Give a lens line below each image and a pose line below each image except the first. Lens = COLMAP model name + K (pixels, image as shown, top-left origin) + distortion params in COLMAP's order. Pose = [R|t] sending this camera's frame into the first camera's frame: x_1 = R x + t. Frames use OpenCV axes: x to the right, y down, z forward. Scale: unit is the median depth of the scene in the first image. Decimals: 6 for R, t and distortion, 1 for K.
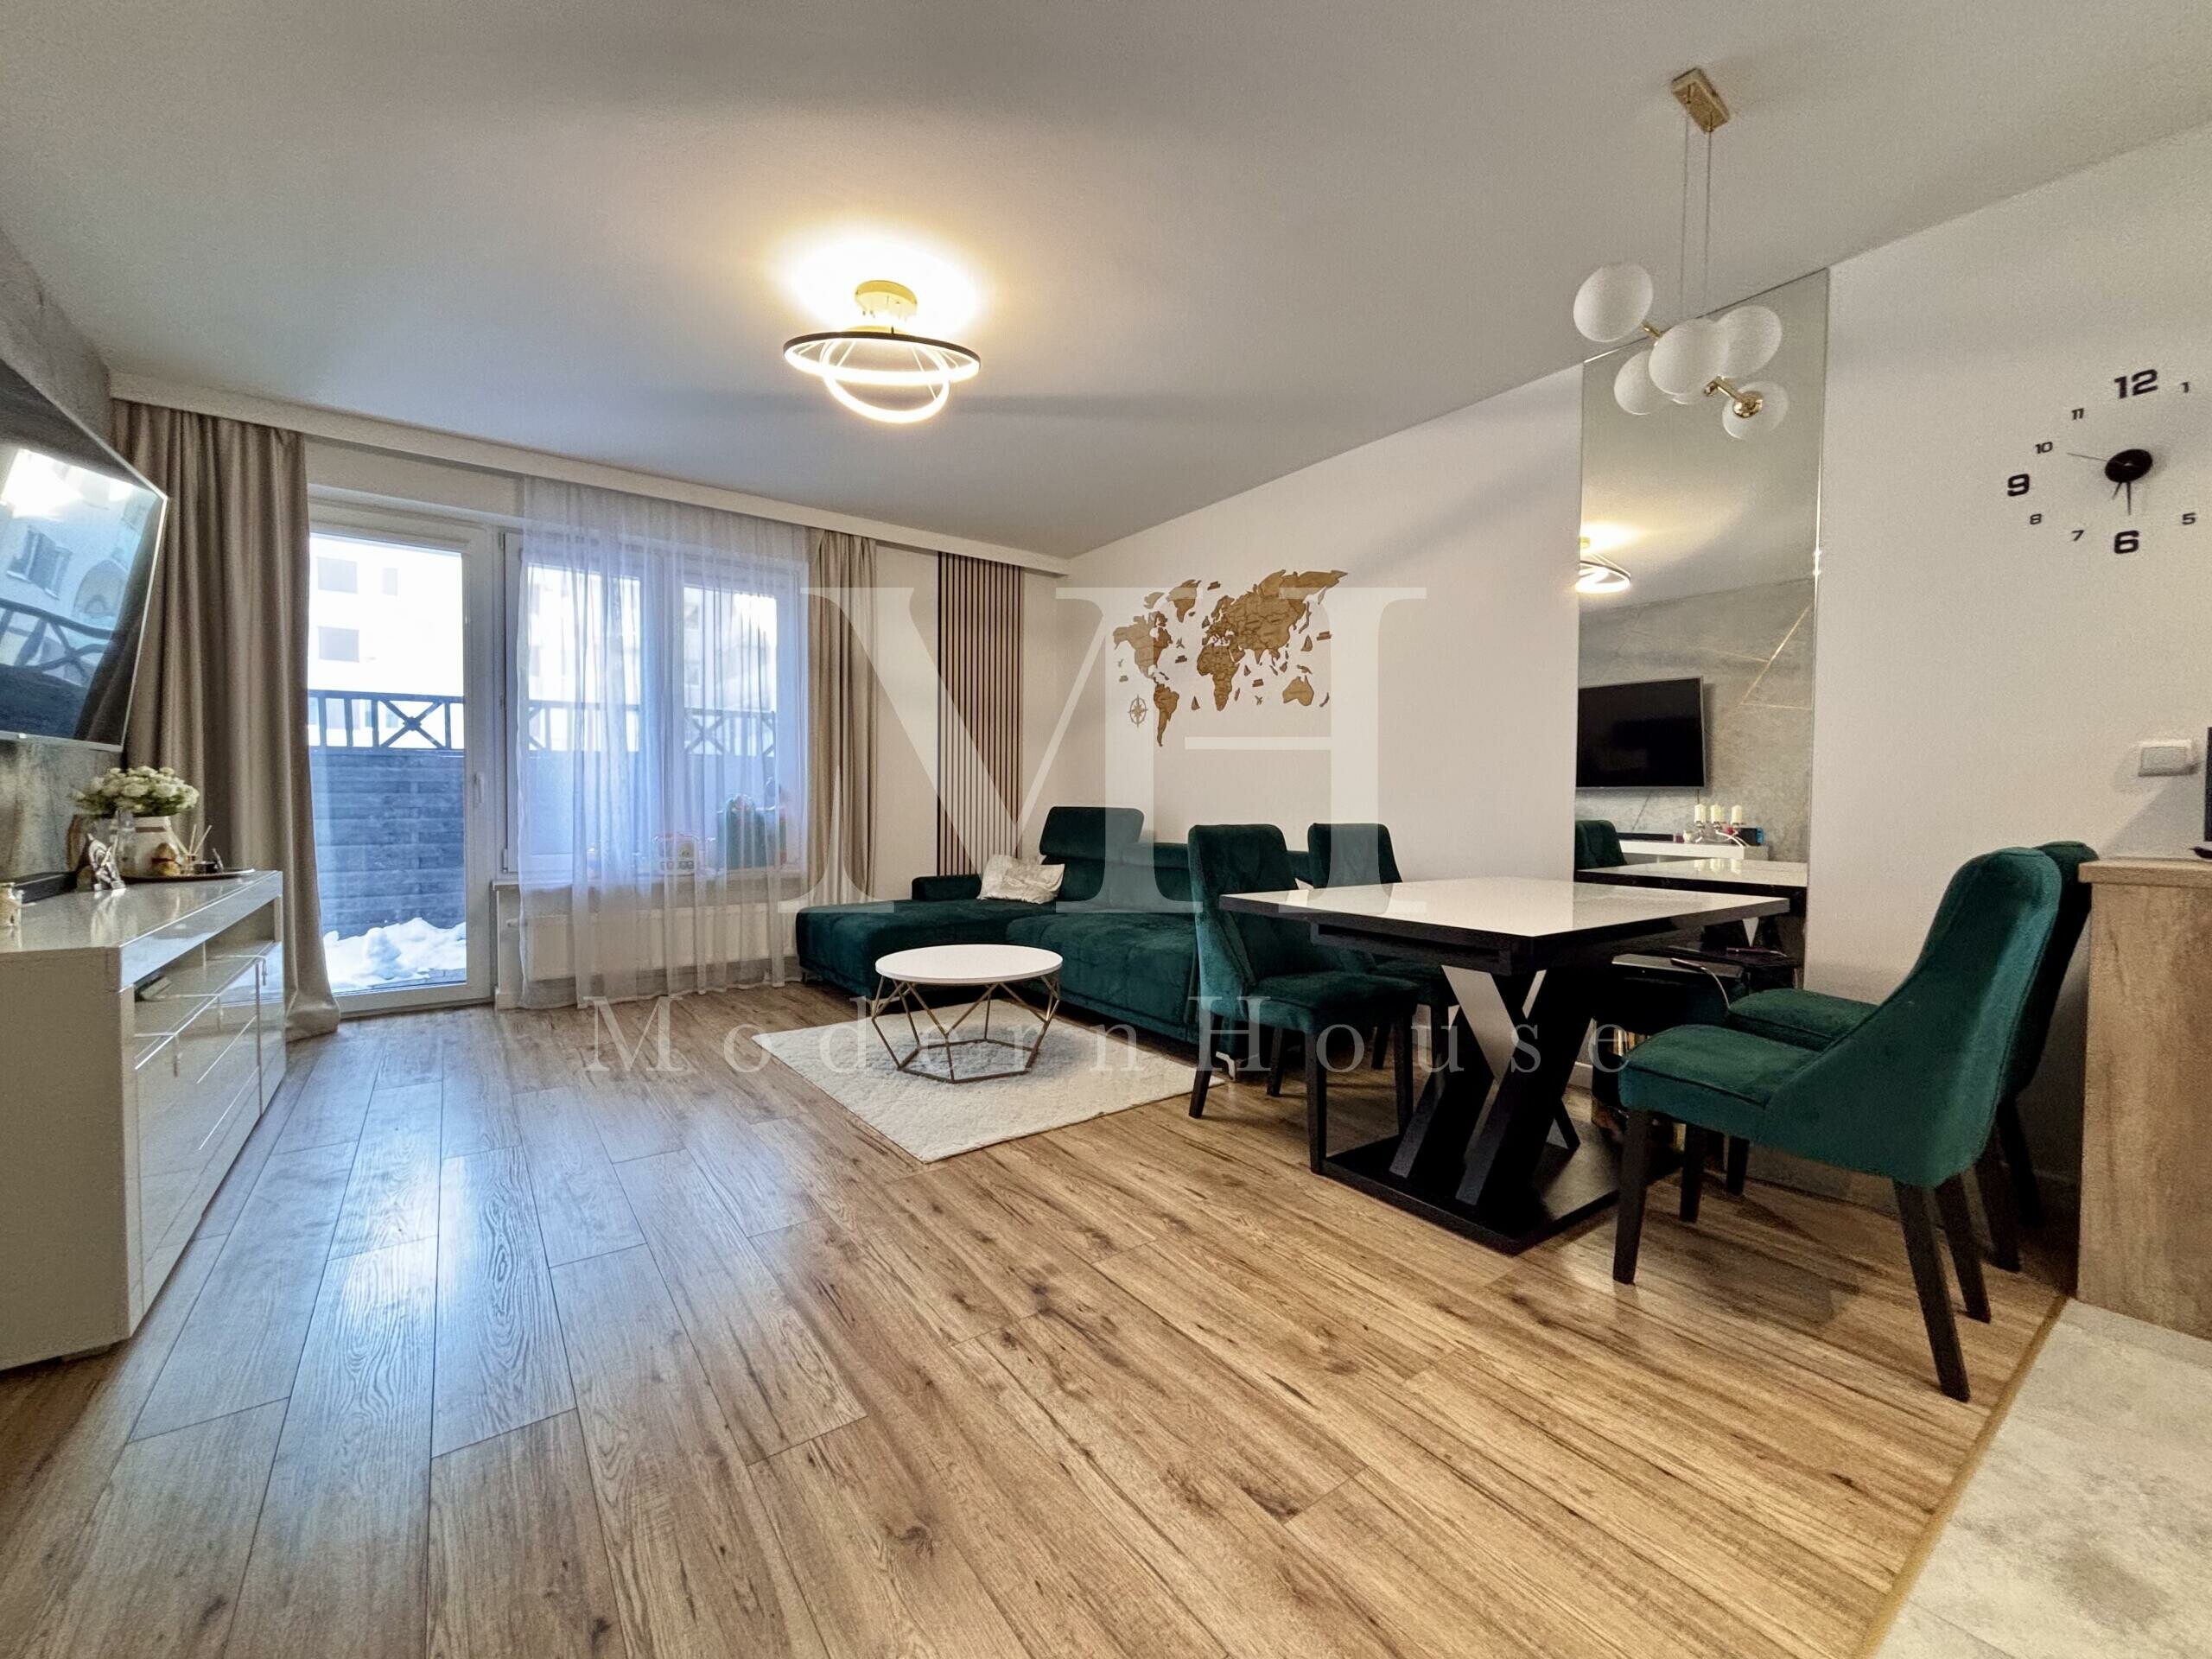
lens RADIAL K [[884.6, 0, 1102.7], [0, 884.6, 825.0], [0, 0, 1]] dist [-0.000382, -0.000166]
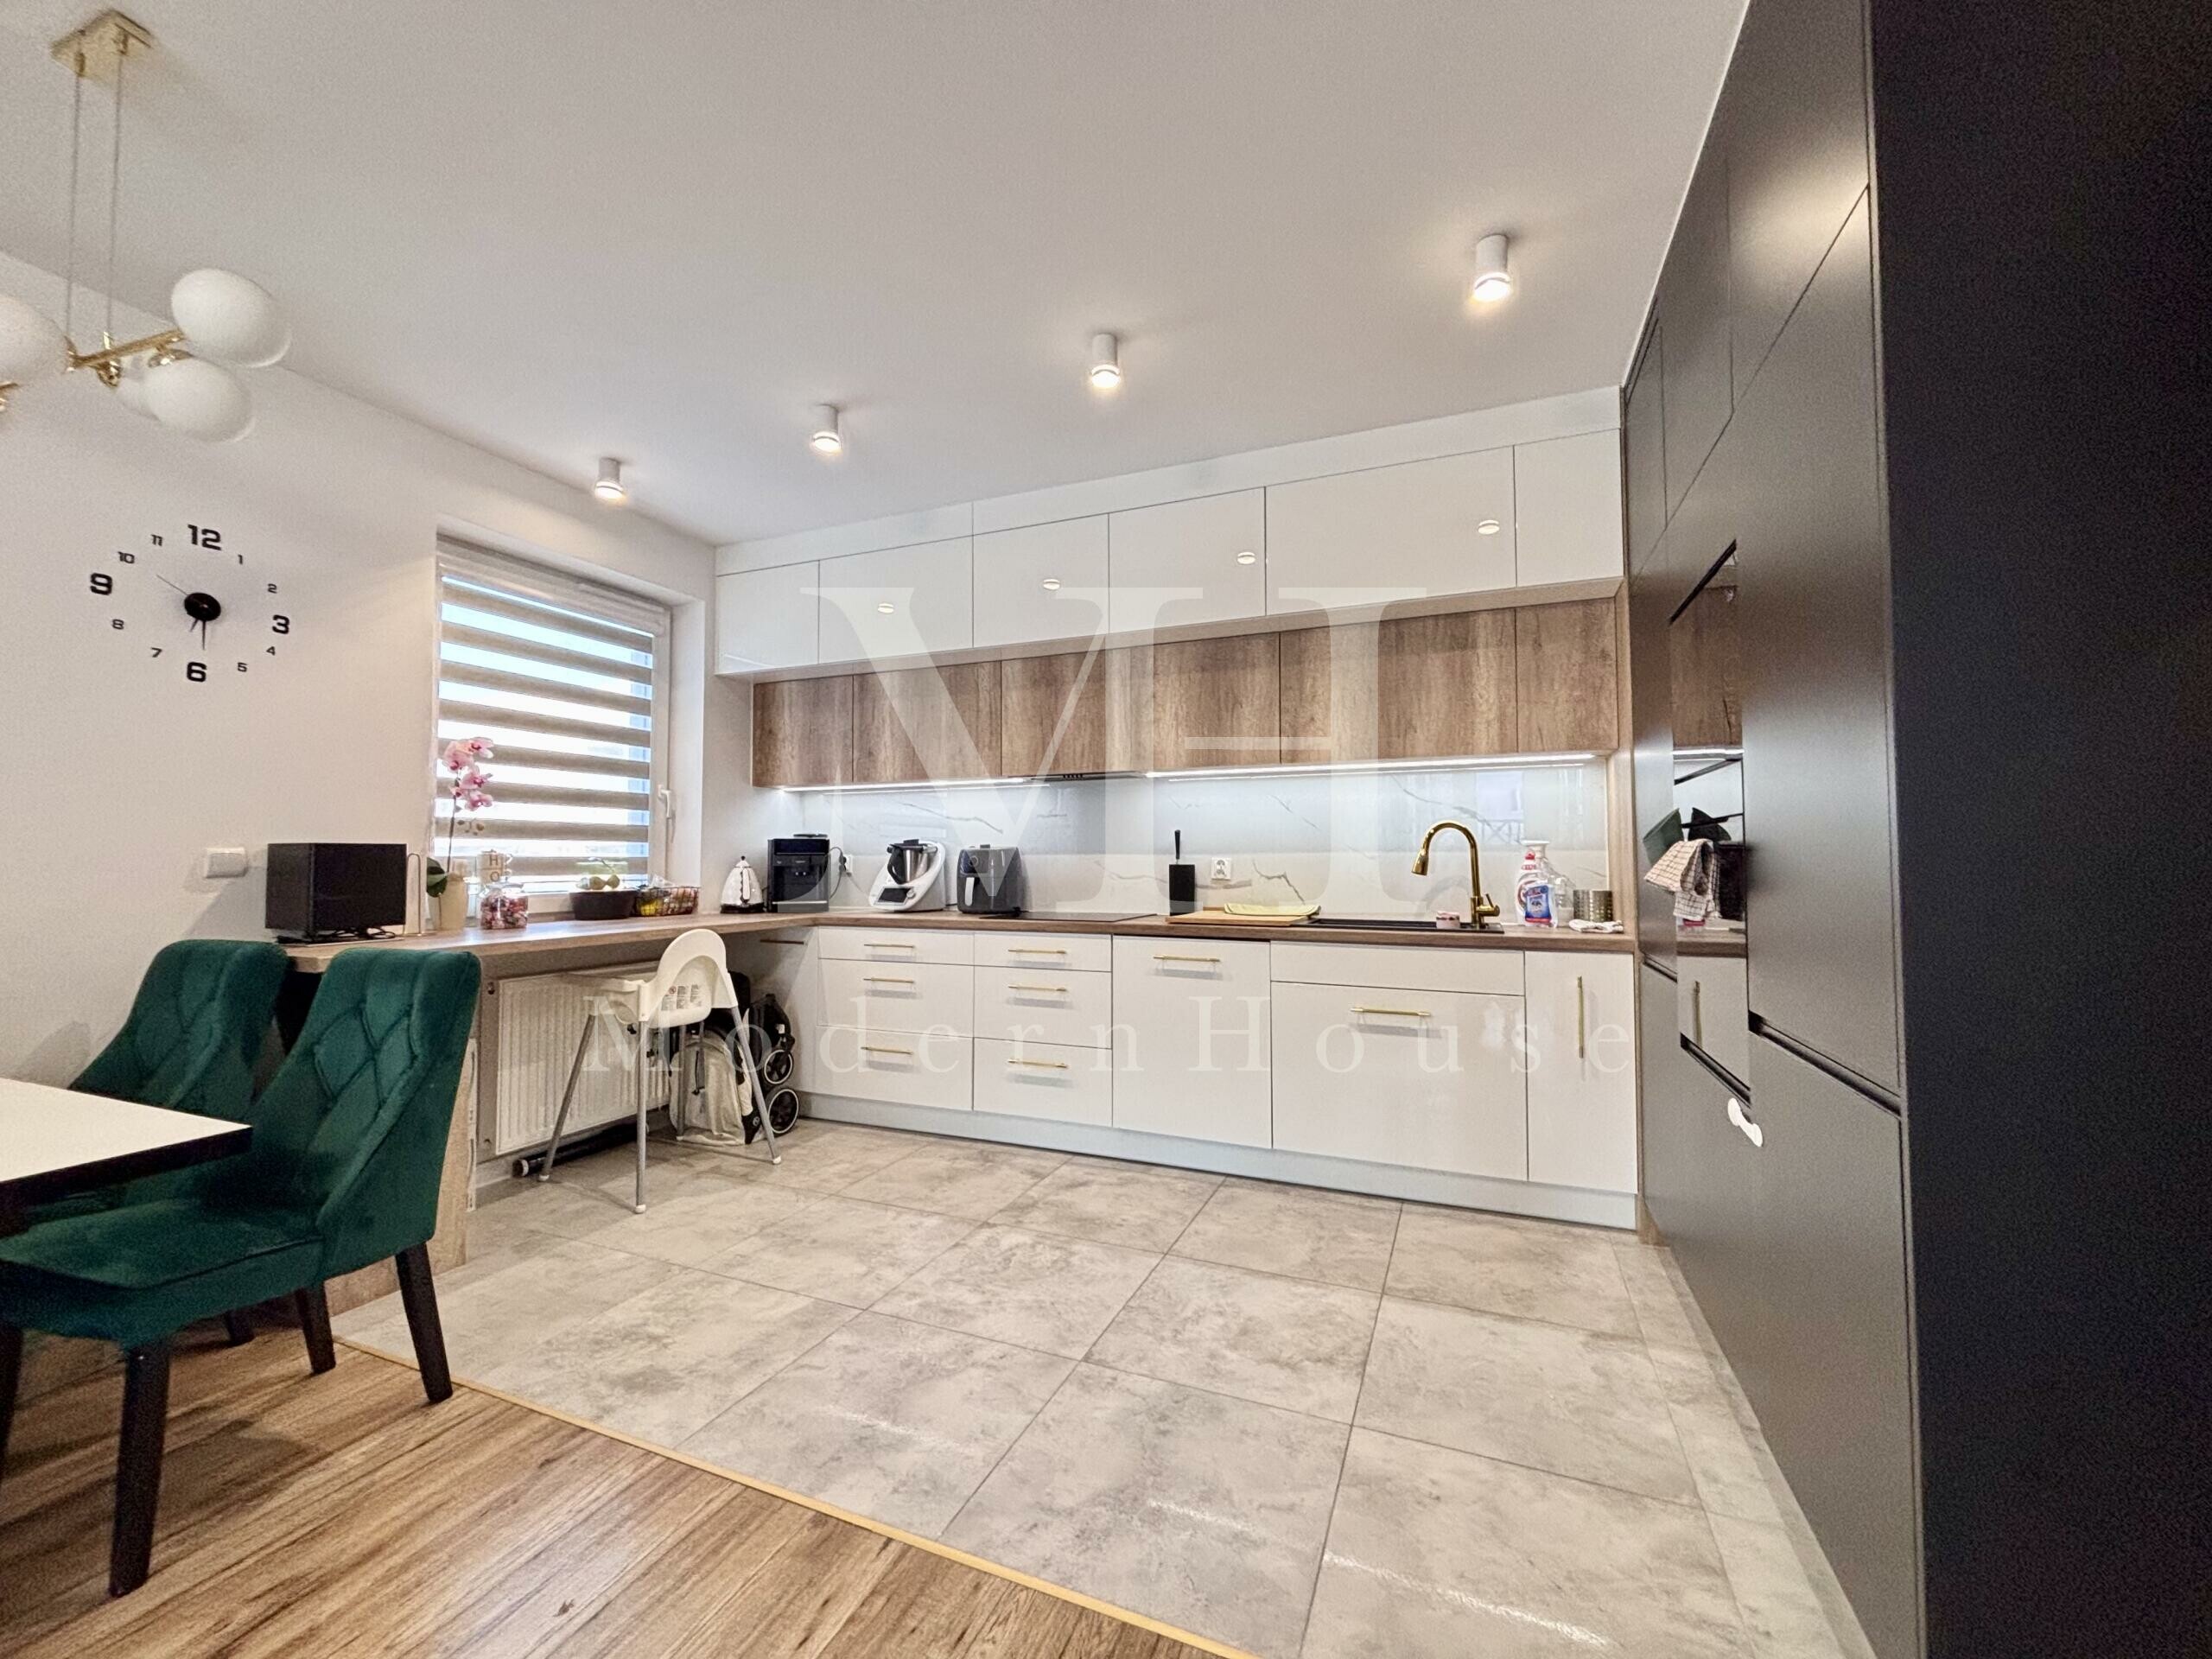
lens RADIAL K [[884.6, 0, 1102.7], [0, 884.6, 825.0], [0, 0, 1]] dist [-0.000382, -0.000166]
pose [[-0.519904, 0.028577, 0.853747, -0.427263], [0.022389, 0.999553, -0.019823, -0.077279], [-0.853931, 0.008808, -0.520311, 0.620091]]
